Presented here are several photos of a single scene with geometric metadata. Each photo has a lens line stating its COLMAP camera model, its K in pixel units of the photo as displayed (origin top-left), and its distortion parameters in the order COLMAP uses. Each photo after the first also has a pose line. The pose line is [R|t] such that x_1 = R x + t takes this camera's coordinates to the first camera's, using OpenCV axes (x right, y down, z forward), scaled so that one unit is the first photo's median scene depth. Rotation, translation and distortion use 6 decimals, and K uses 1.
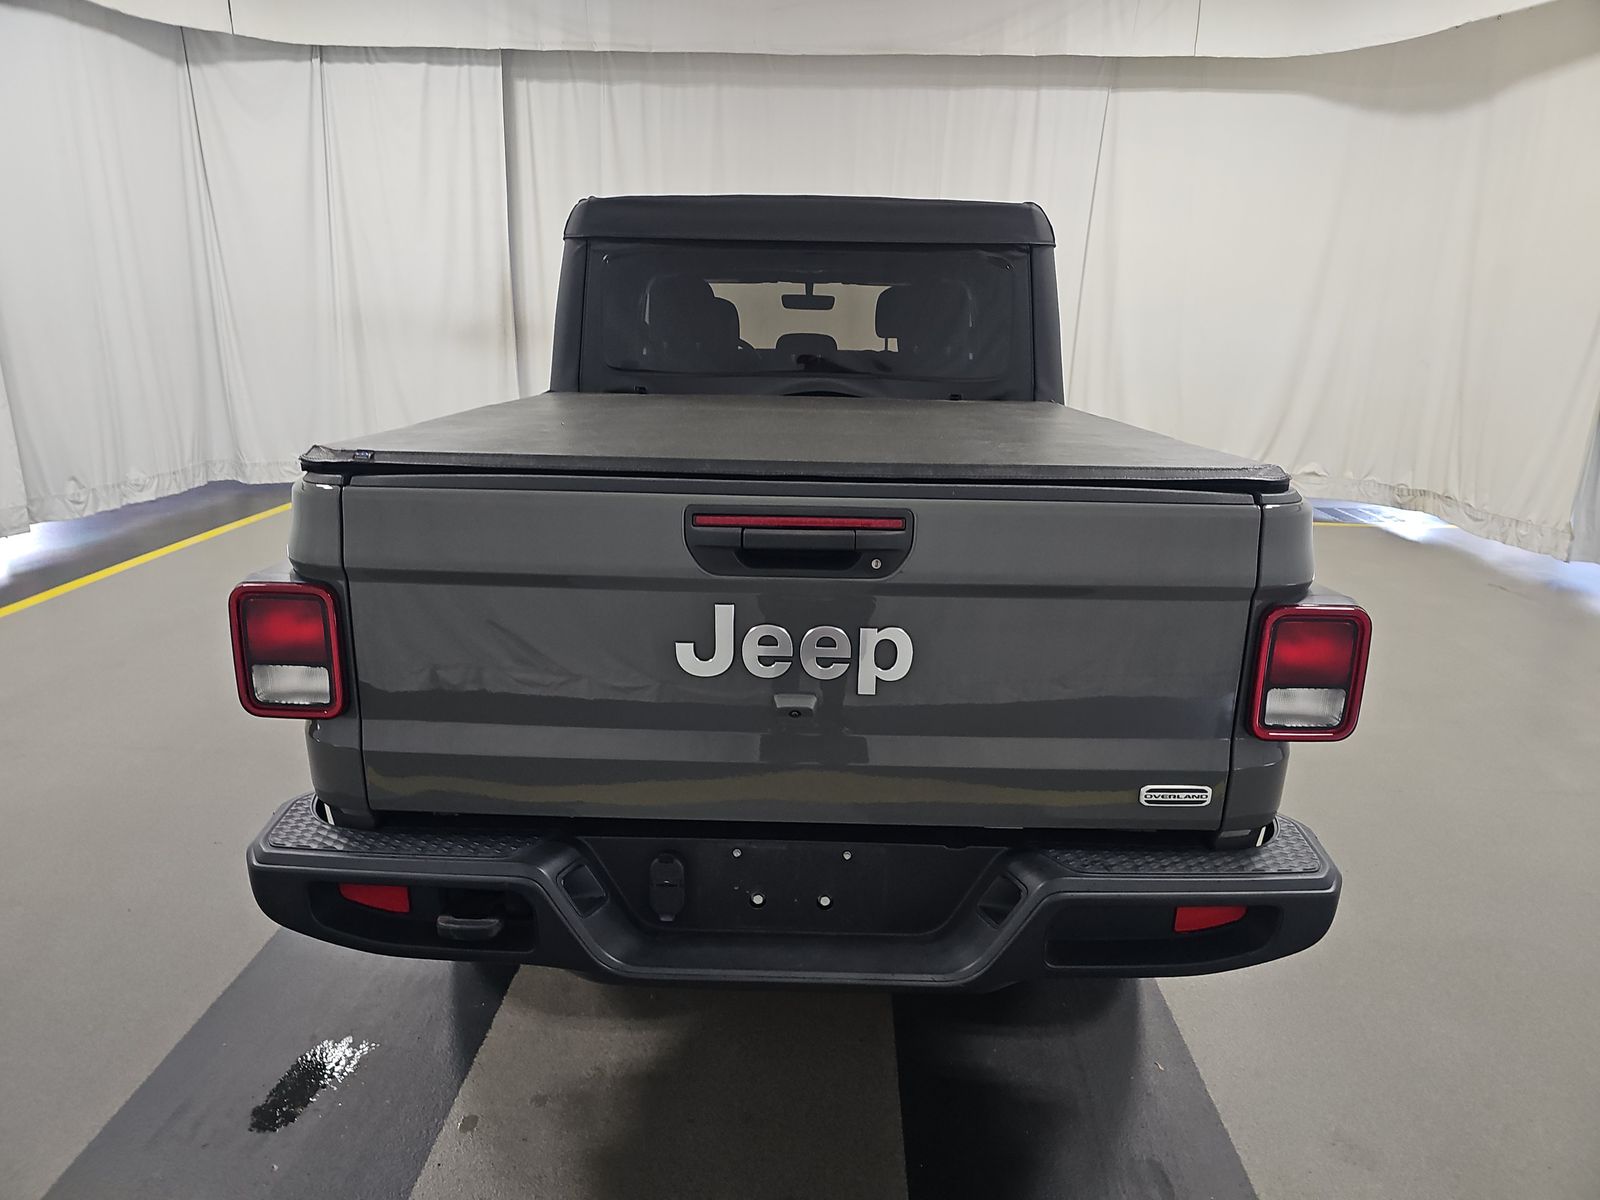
lens RADIAL K [[1088.6, 0, 799.4], [0, 1088.6, 604.6], [0, 0, 1]] dist [0.052250, -0.041788]
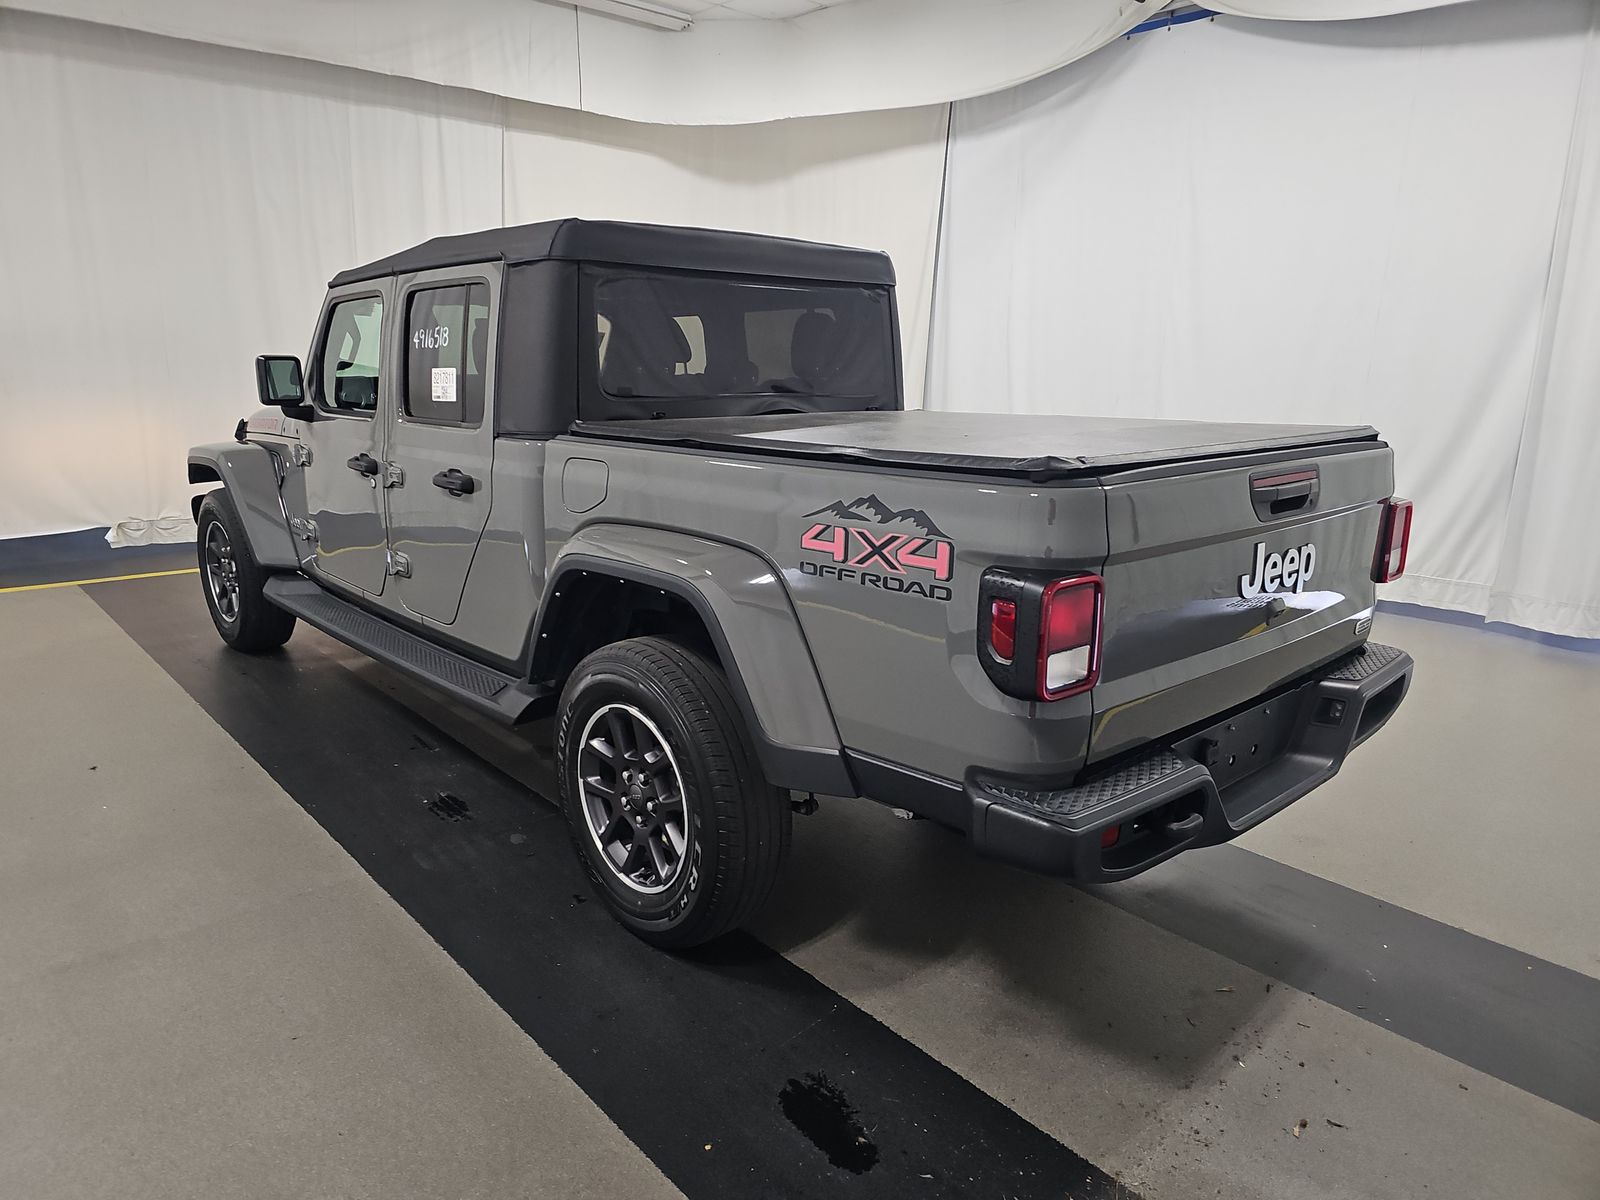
lens RADIAL K [[1088.6, 0, 792.9], [0, 1088.6, 606.1], [0, 0, 1]] dist [0.052250, -0.041788]
pose [[0.715843, -0.166191, 0.678196, -0.321638], [0.179202, 0.982458, 0.051600, -0.022443], [-0.674874, 0.084597, 0.733067, 0.080729]]
